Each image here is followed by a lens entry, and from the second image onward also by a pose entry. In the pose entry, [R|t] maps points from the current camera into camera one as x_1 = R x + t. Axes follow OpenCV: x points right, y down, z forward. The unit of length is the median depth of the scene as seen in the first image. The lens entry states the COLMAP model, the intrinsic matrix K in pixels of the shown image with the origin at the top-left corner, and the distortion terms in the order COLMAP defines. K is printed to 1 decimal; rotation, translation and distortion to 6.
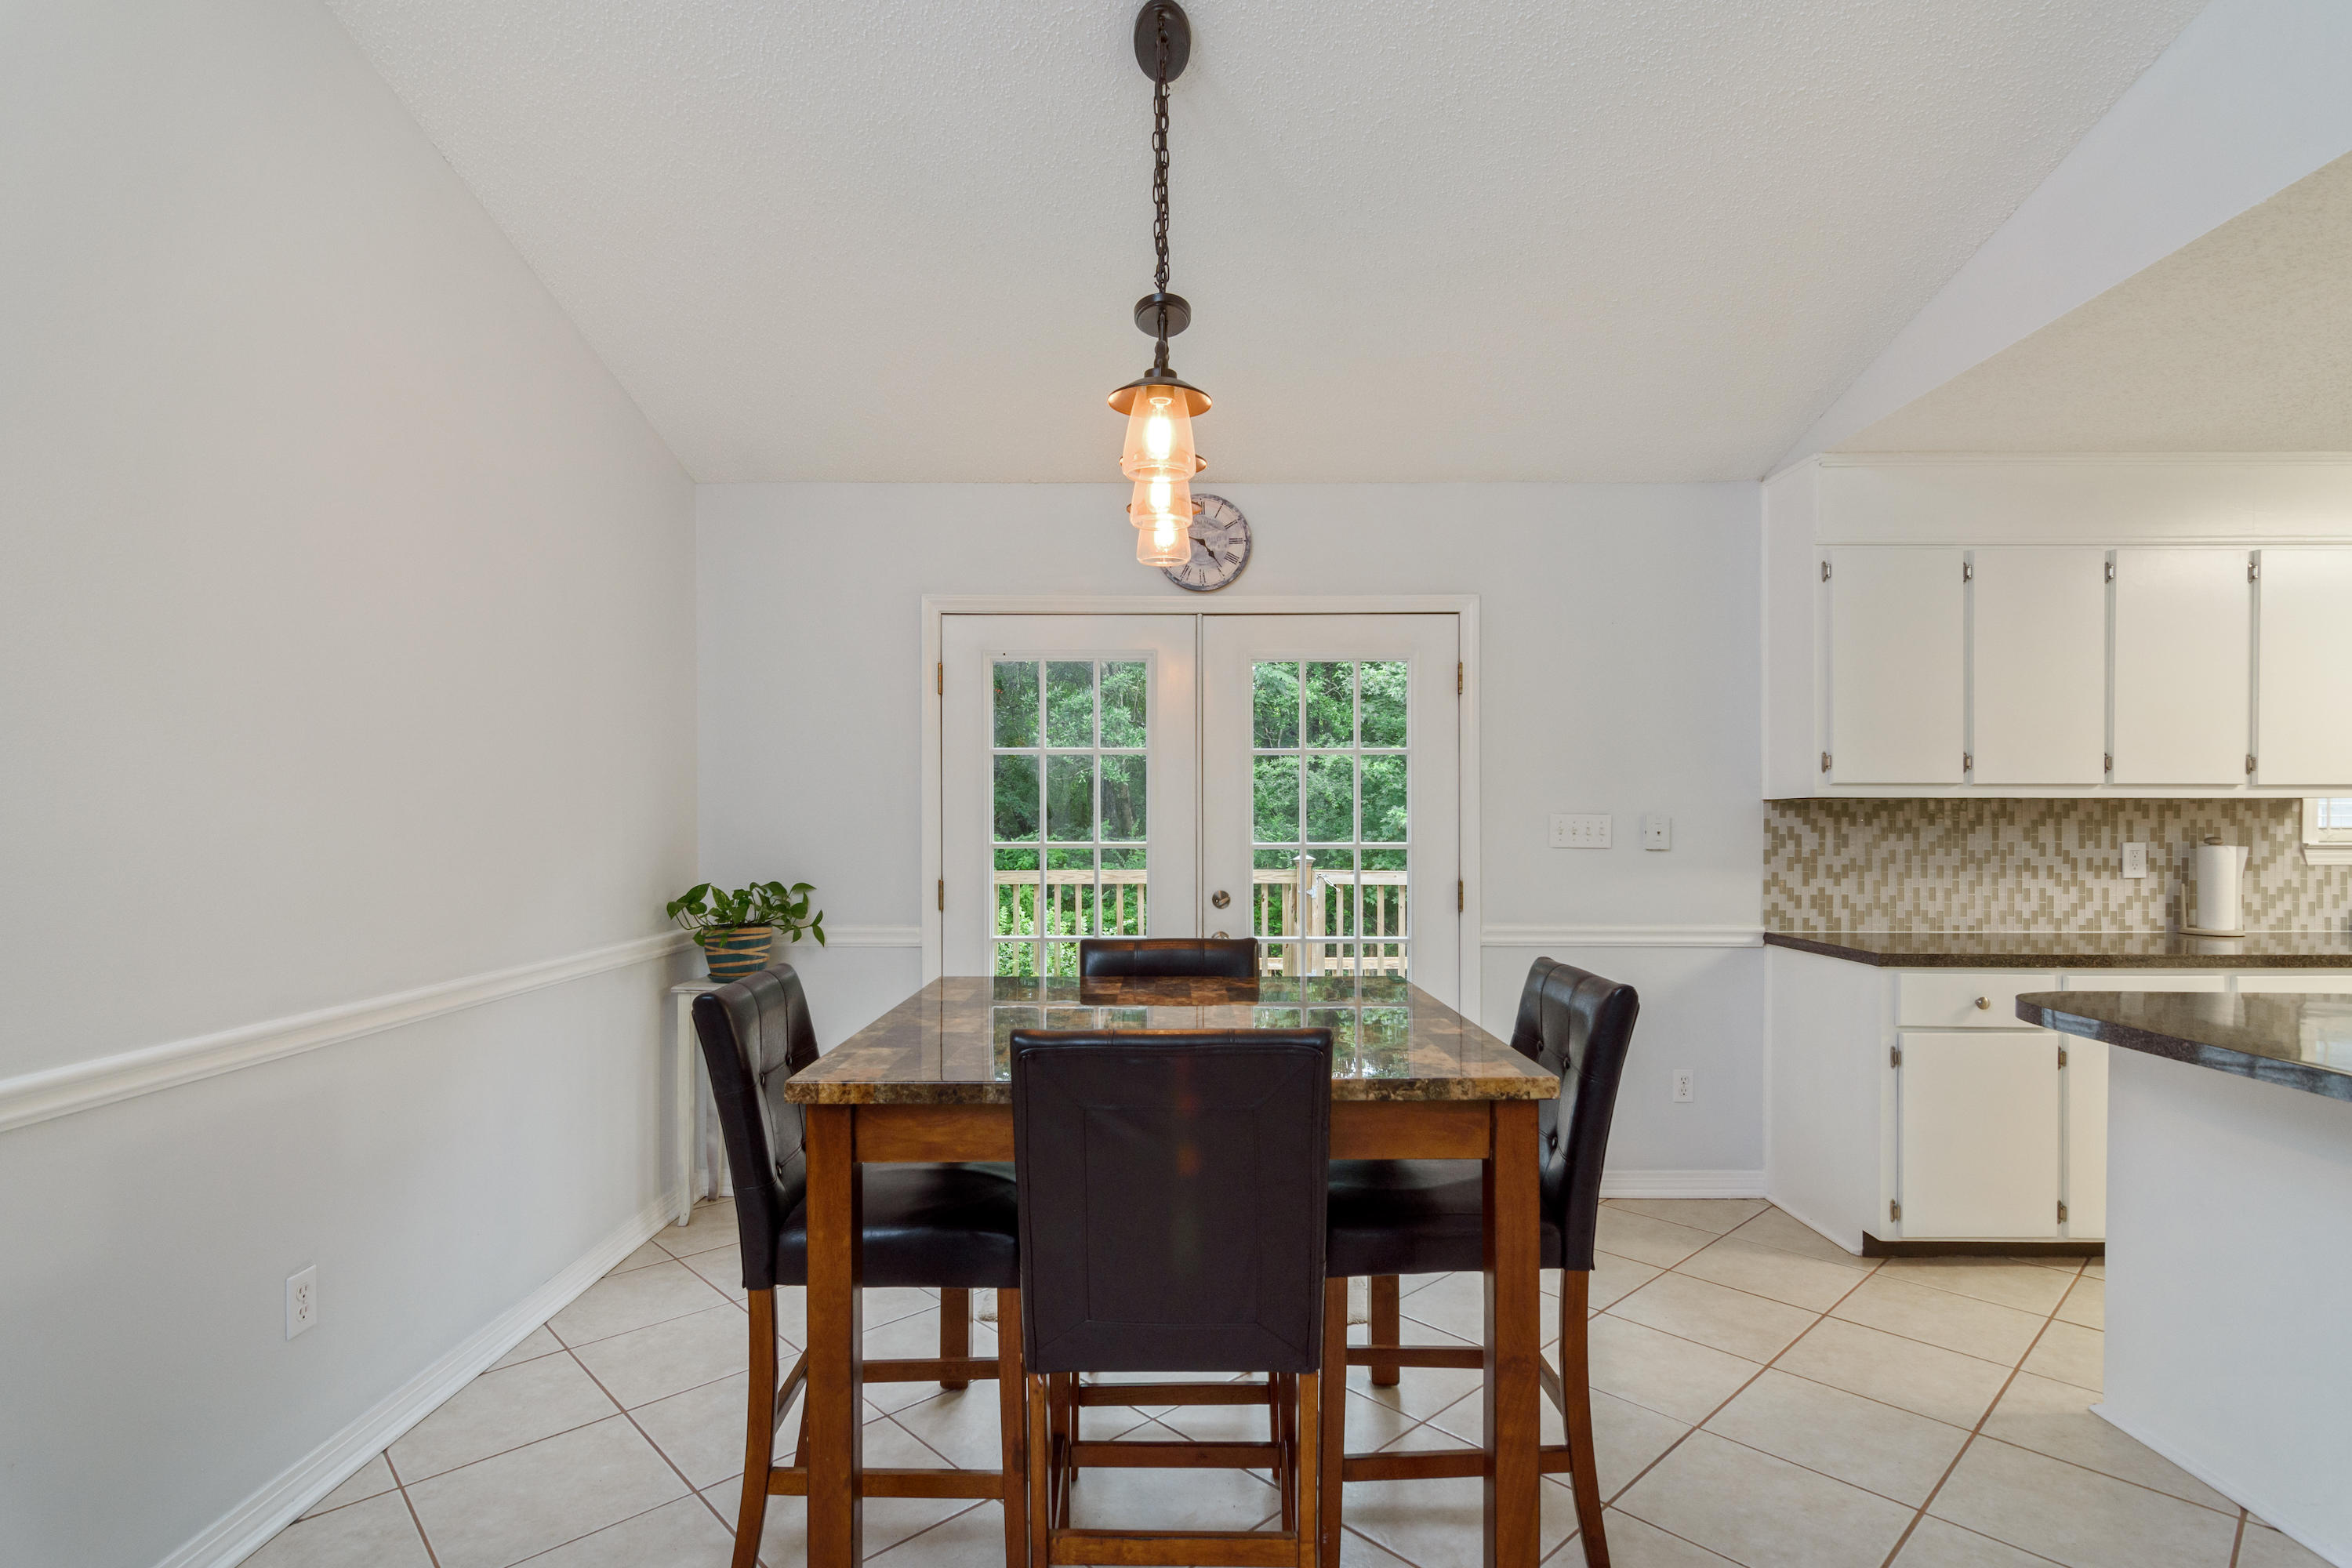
lens RADIAL K [[1152.1, 0, 1165.9], [0, 1152.1, 827.4], [0, 0, 1]] dist [-0.006441, 0.005550]
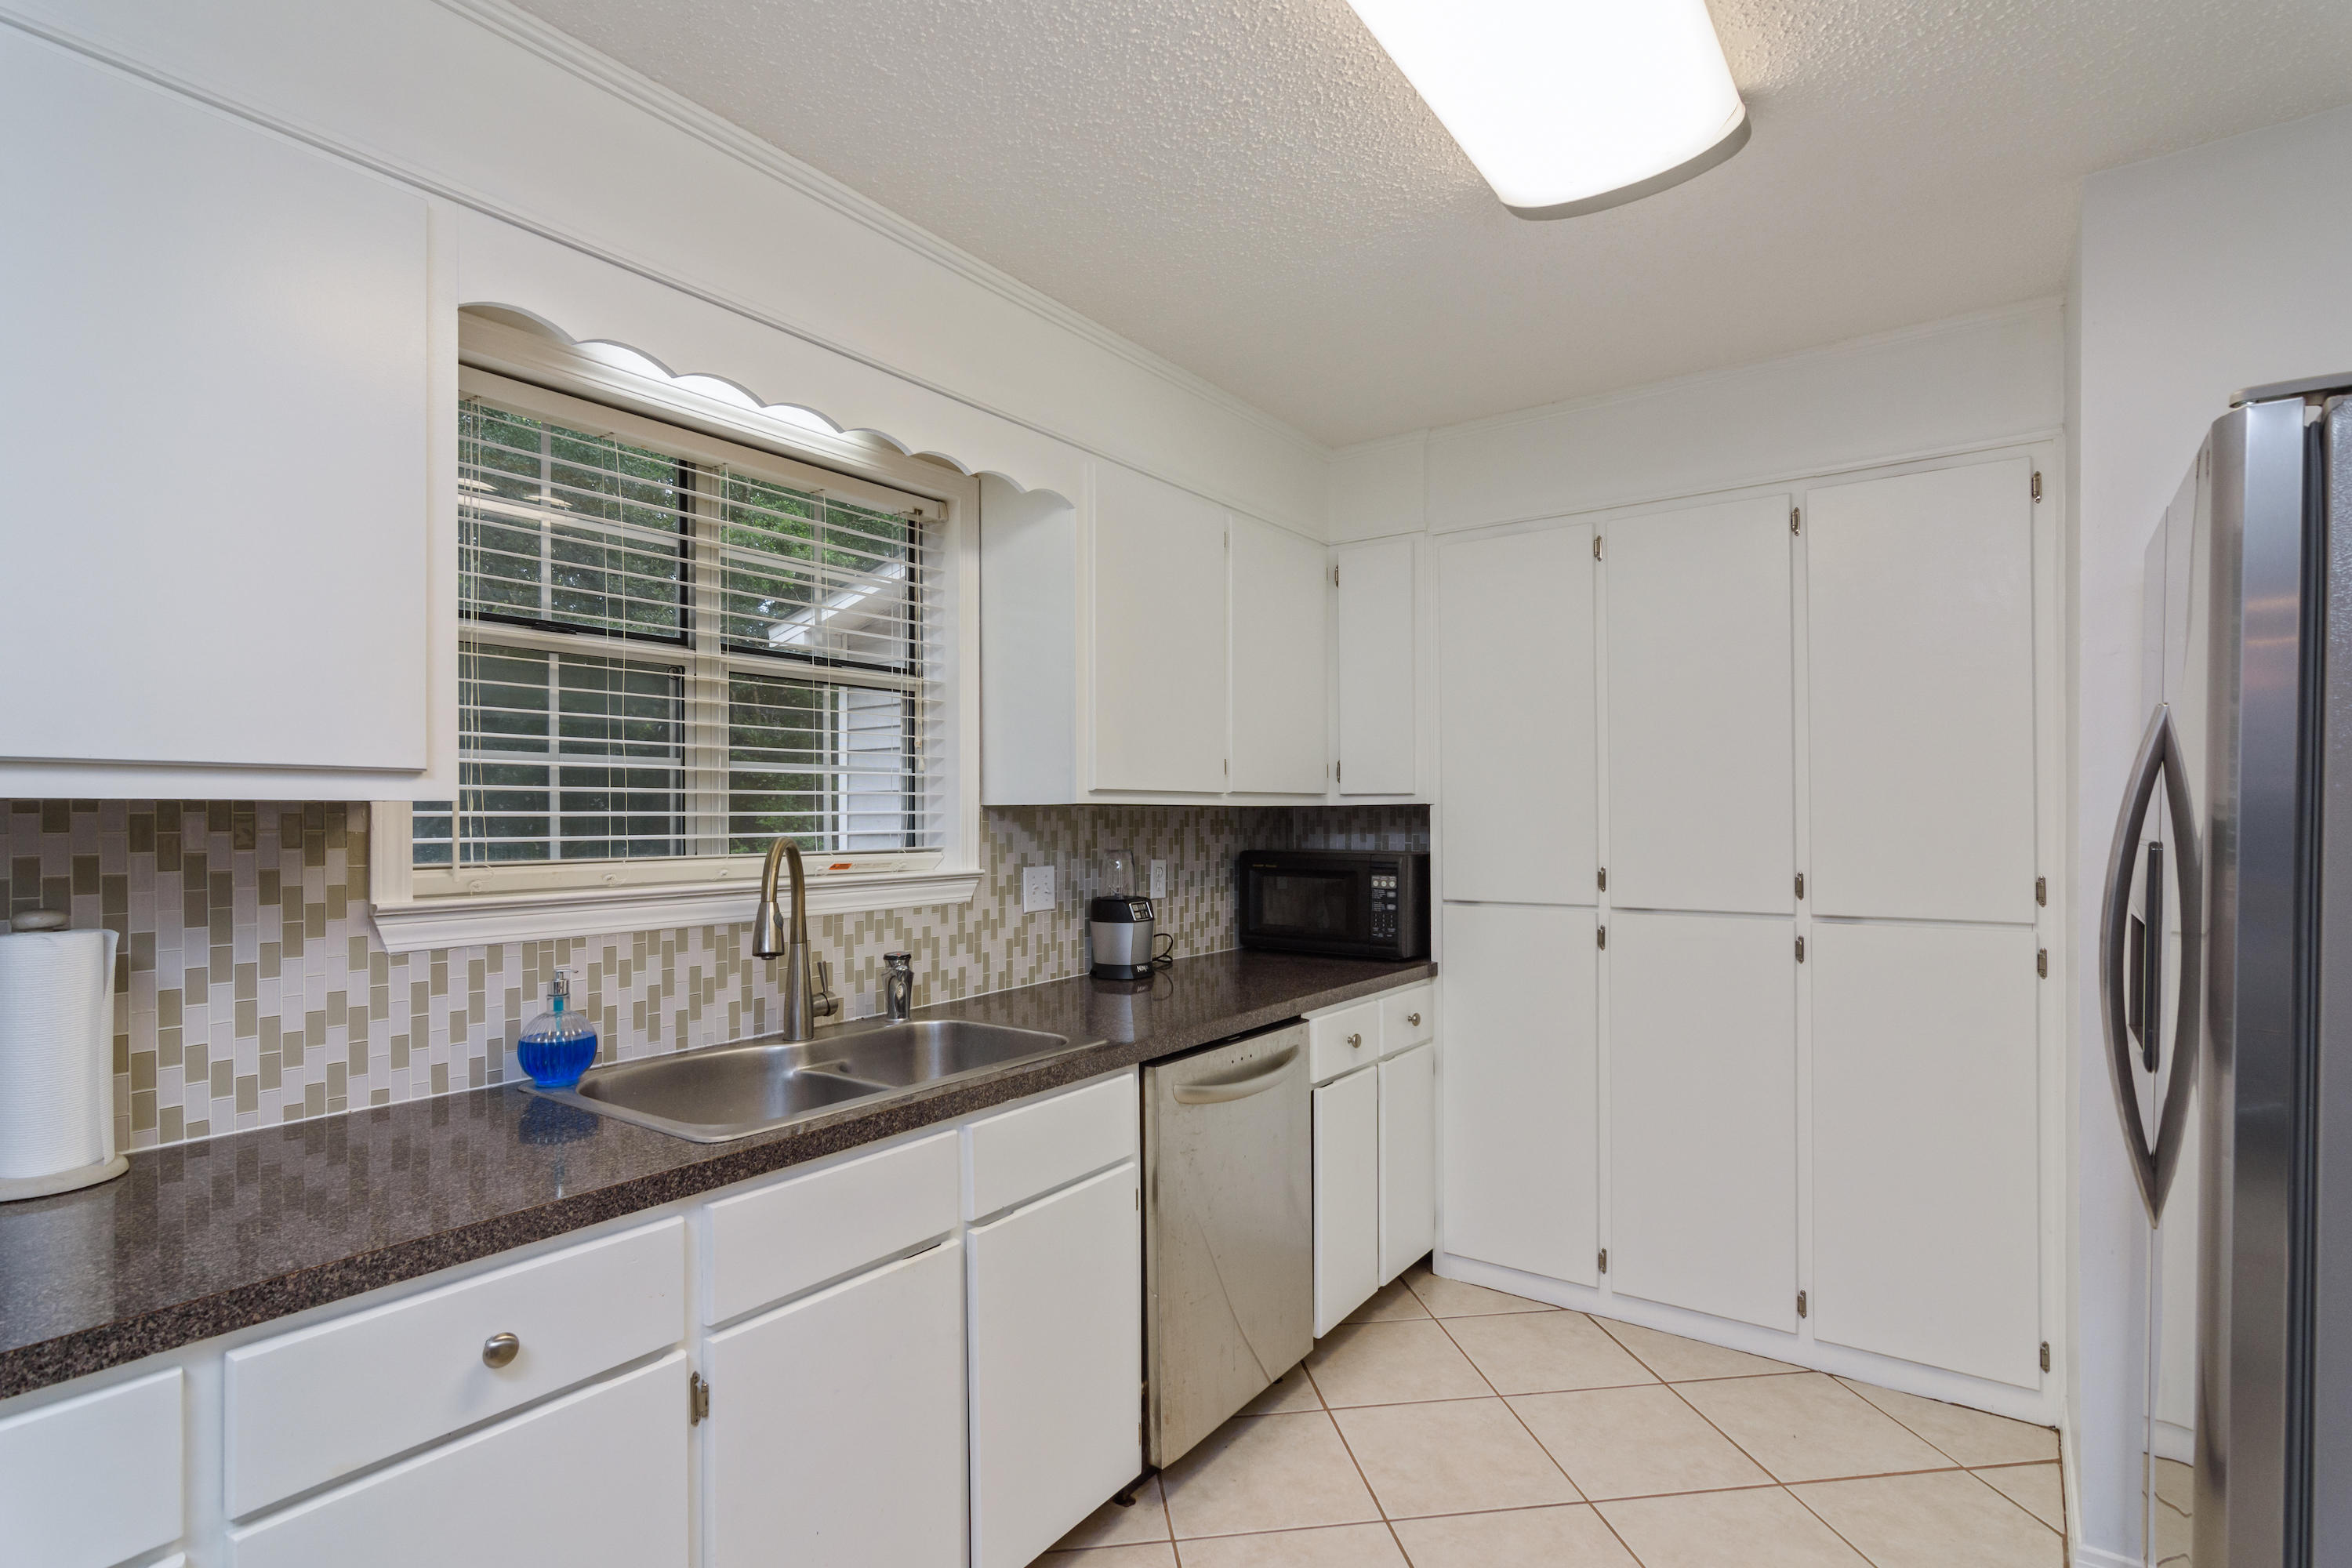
lens RADIAL K [[1127.6, 0, 1179.2], [0, 1127.6, 816.7], [0, 0, 1]] dist [-0.001758, 0.000330]
pose [[0.581995, -0.001117, 0.813192, 0.815378], [0.011472, 0.999911, -0.006838, -0.013242], [-0.813112, 0.013309, 0.581956, 0.499955]]
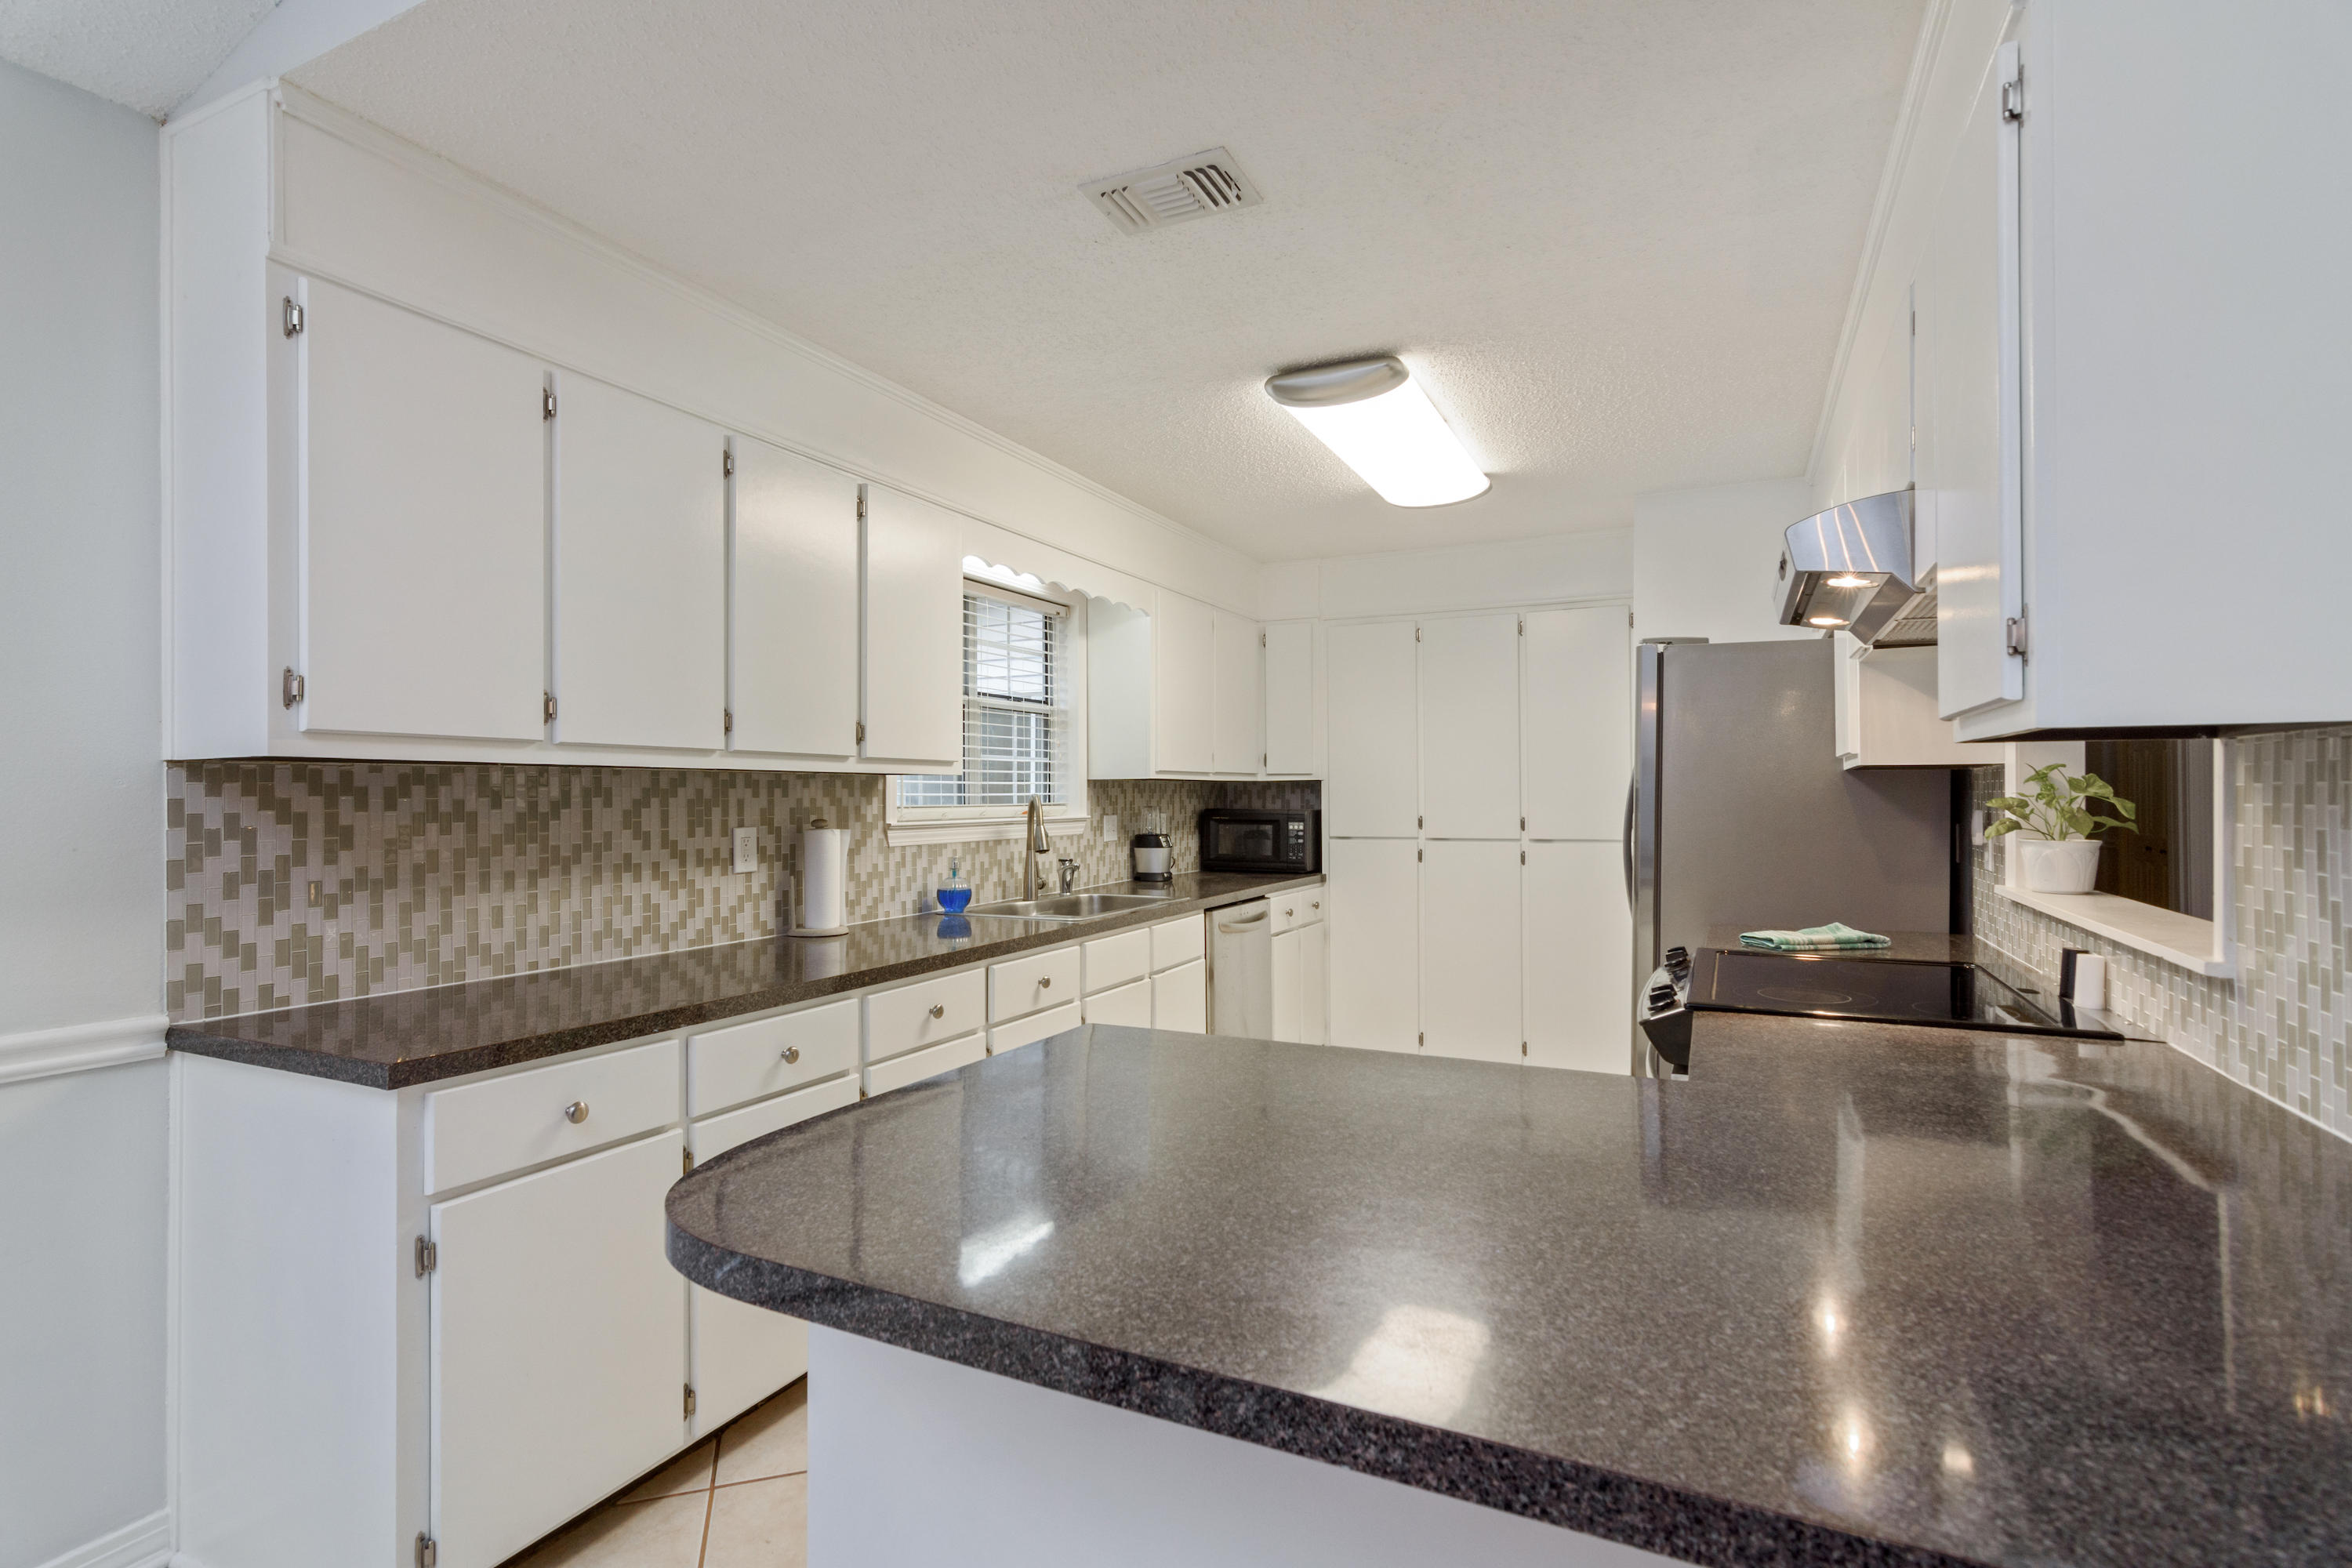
lens RADIAL K [[1124.3, 0, 1176.0], [0, 1124.3, 784.0], [0, 0, 1]] dist [-0.002086, -0.000029]
pose [[0.432769, 0.009213, 0.901458, 0.269736], [0.011745, 0.999805, -0.015857, -0.001167], [-0.901428, 0.017450, 0.432576, 0.394231]]
